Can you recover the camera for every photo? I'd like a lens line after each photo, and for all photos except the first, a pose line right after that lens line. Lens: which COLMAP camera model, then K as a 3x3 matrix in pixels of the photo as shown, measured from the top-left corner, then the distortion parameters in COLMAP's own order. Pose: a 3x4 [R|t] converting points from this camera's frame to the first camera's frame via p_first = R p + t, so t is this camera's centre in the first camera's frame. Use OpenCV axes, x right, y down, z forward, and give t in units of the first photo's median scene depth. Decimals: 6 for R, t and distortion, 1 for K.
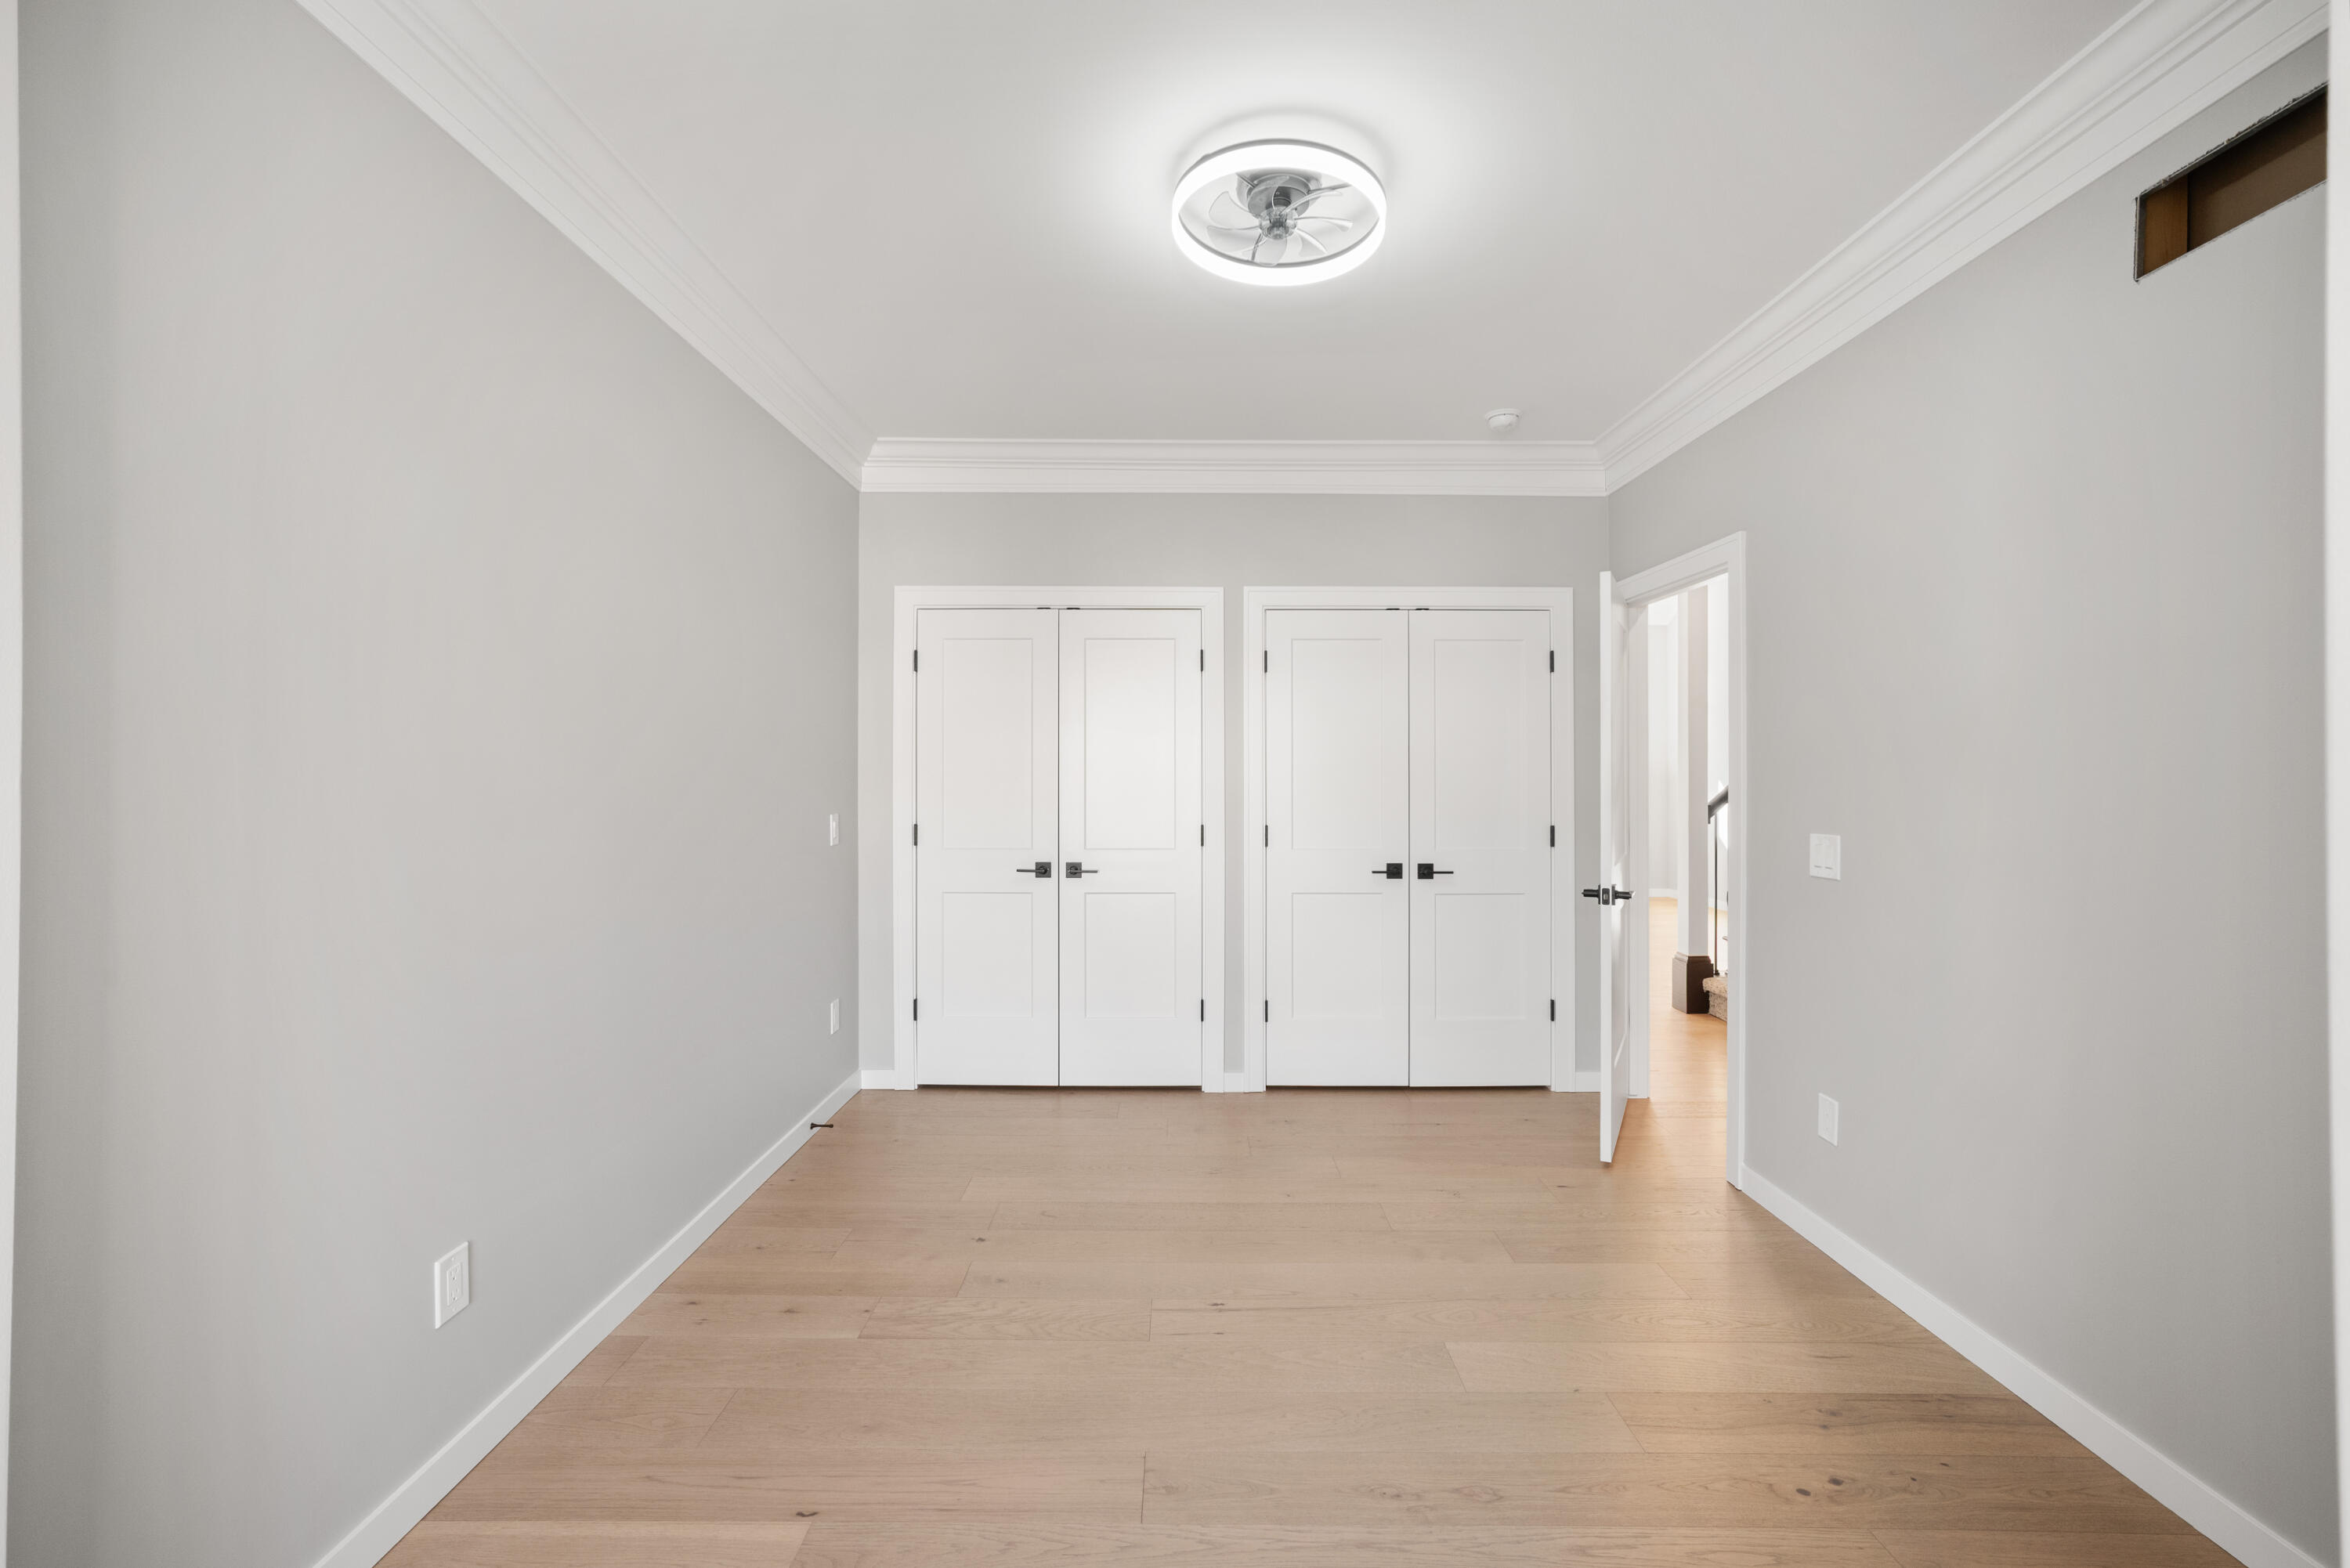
lens RADIAL K [[995.5, 0, 1183.1], [0, 995.5, 767.8], [0, 0, 1]] dist [-0.000302, 0.000376]
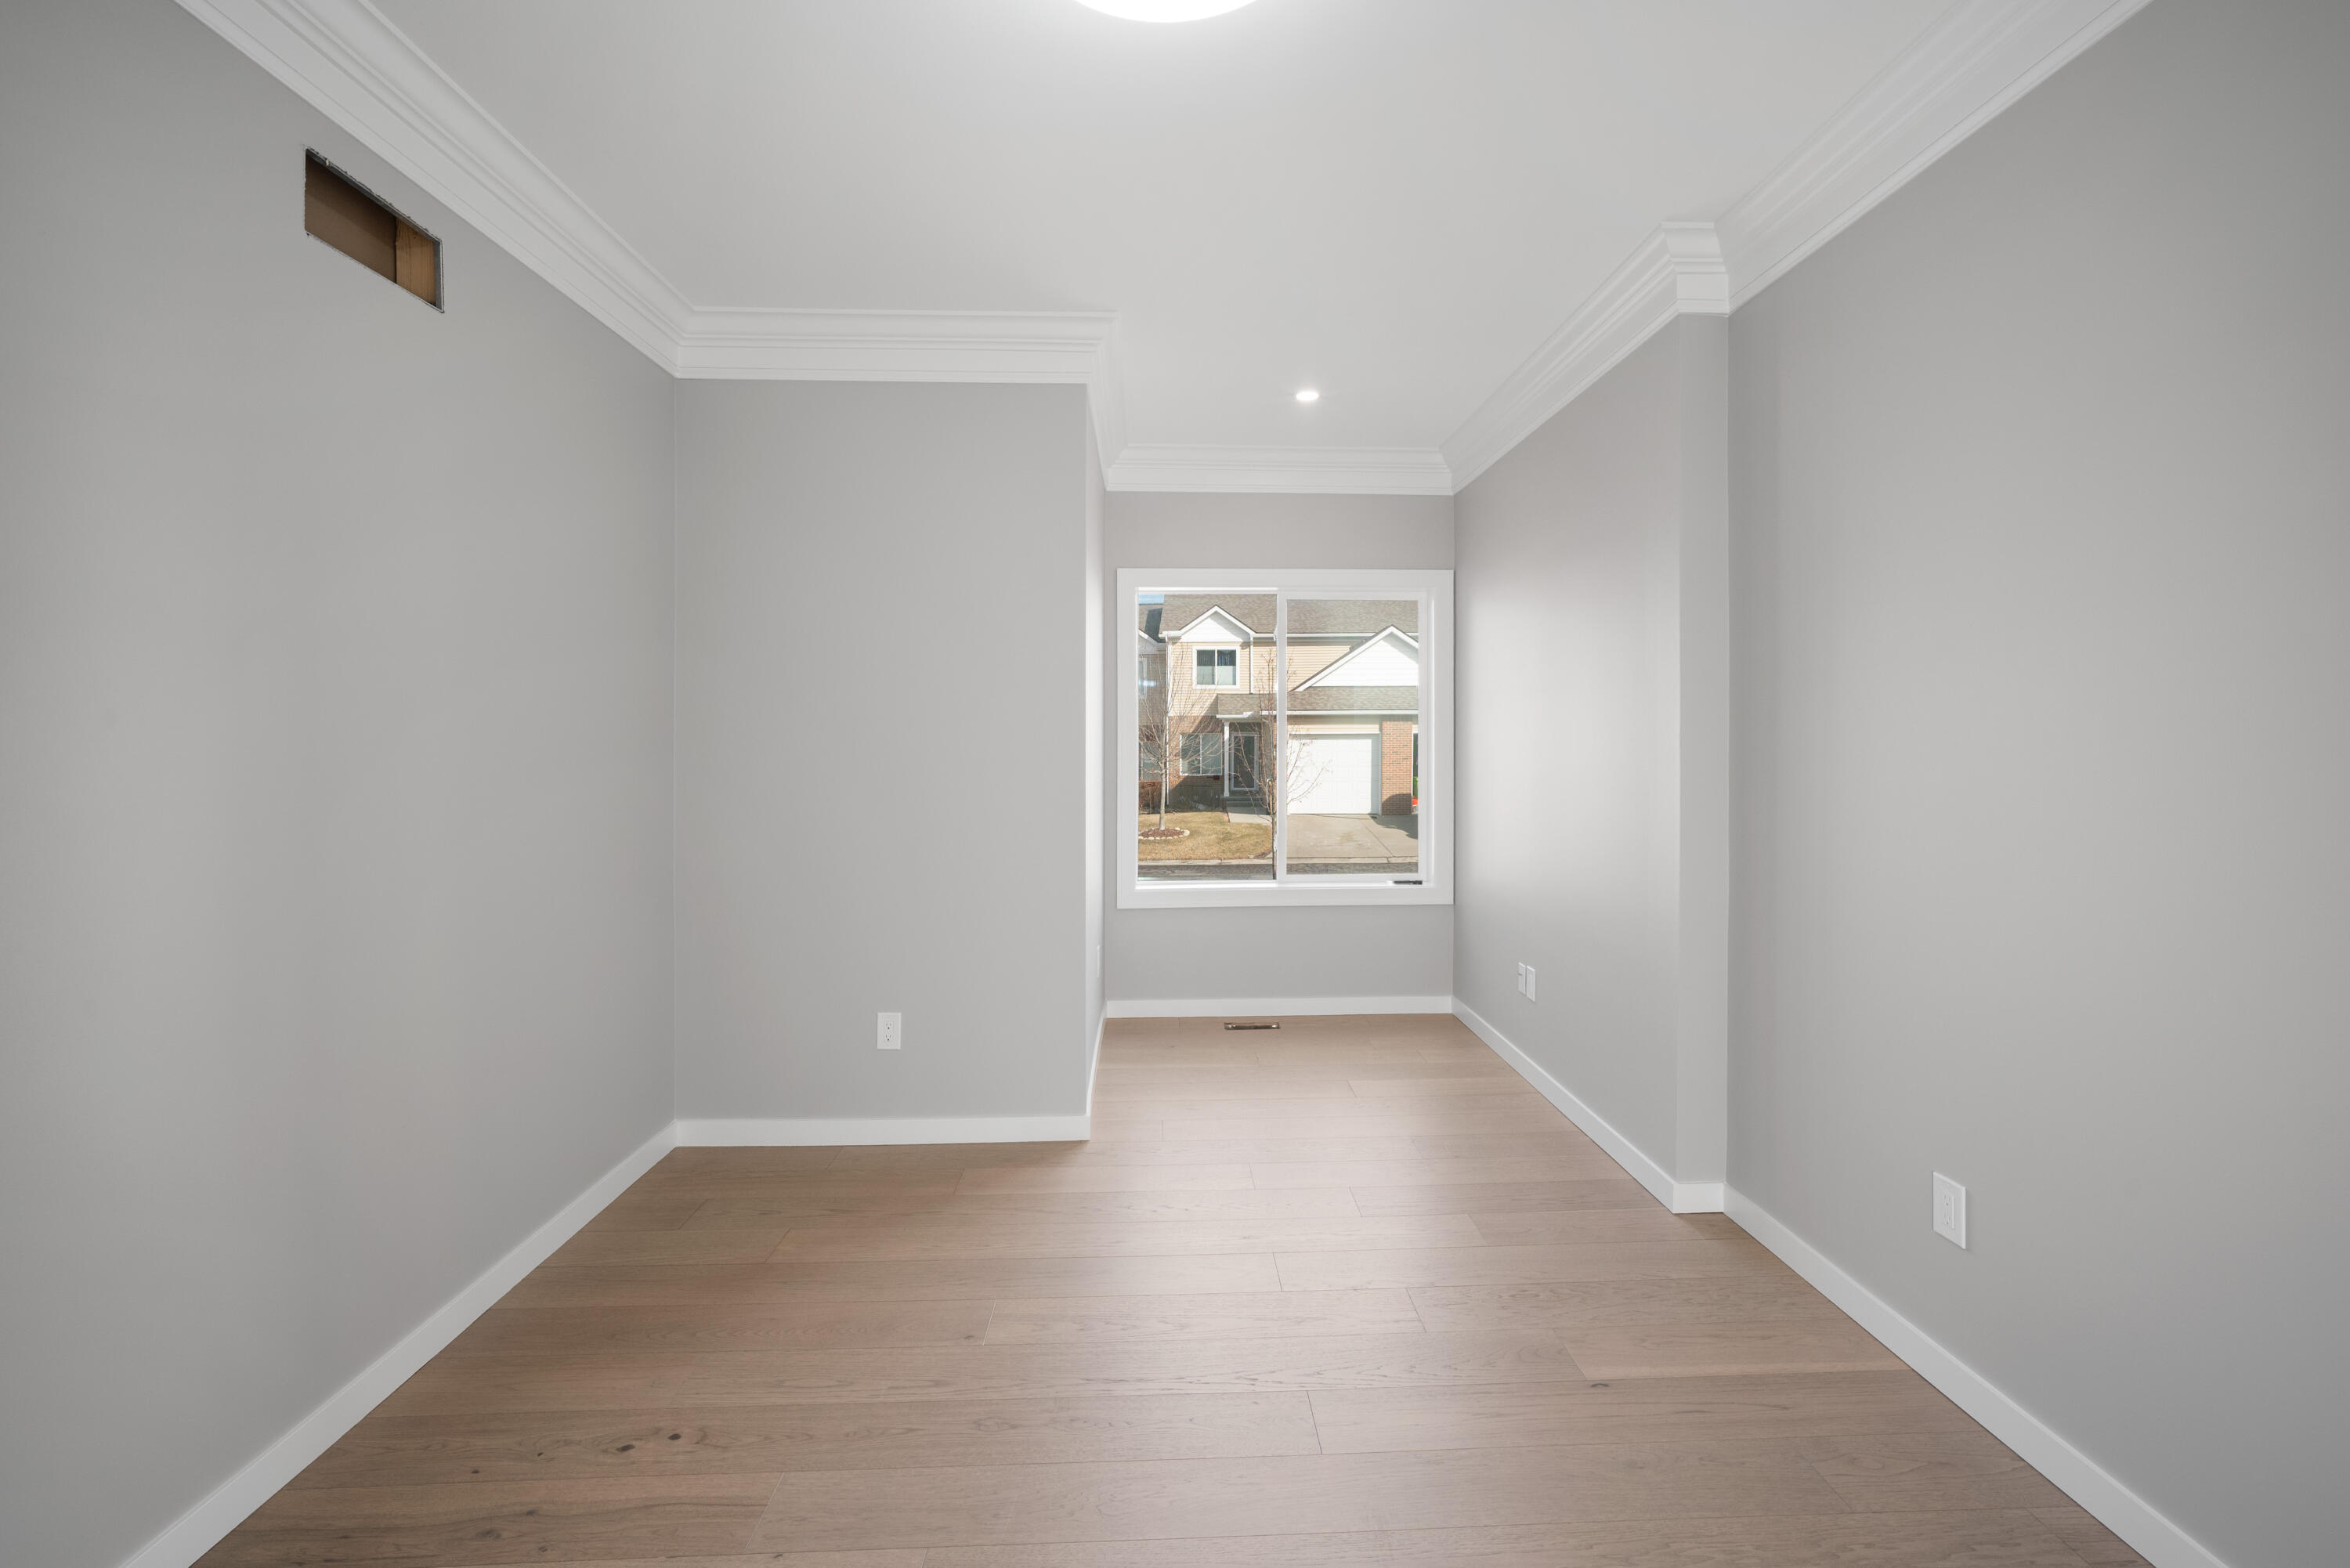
lens RADIAL K [[995.5, 0, 1183.1], [0, 995.5, 767.8], [0, 0, 1]] dist [-0.000302, 0.000376]
pose [[-0.999468, 0.001369, -0.032597, 0.132988], [0.000647, 0.999754, 0.022152, 0.014709], [0.032619, 0.022119, -0.999223, 2.049369]]
